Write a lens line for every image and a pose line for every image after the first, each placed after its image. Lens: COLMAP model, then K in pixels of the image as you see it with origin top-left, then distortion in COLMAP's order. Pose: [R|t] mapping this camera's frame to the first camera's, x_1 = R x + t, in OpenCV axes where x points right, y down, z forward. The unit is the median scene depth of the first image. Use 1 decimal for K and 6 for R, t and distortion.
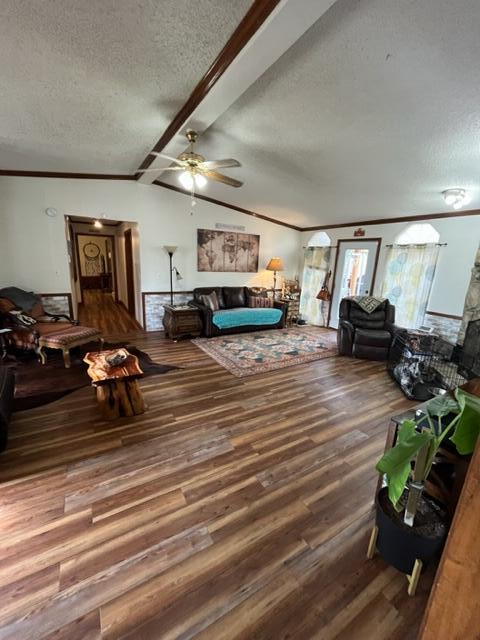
lens RADIAL K [[259.2, 0, 238.6], [0, 259.2, 326.2], [0, 0, 1]] dist [0.002070, 0.000021]
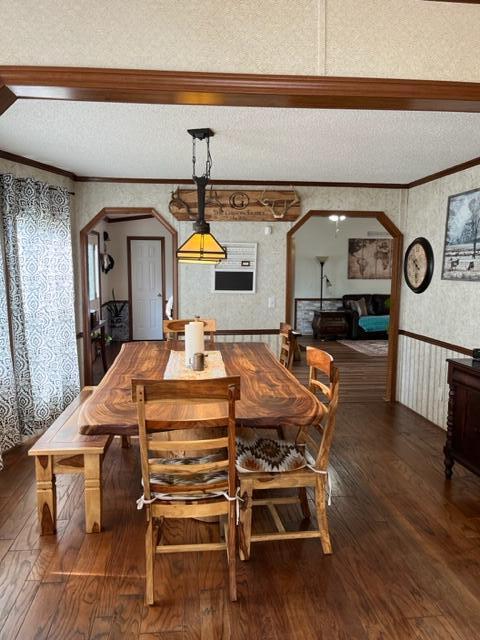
lens RADIAL K [[471.6, 0, 235.9], [0, 471.6, 320.8], [0, 0, 1]] dist [0.011252, 0.000590]
pose [[0.909512, 0.007781, -0.415604, 0.218793], [-0.069048, 0.988763, -0.132592, 0.231465], [0.409902, 0.149291, 0.899829, -0.838514]]
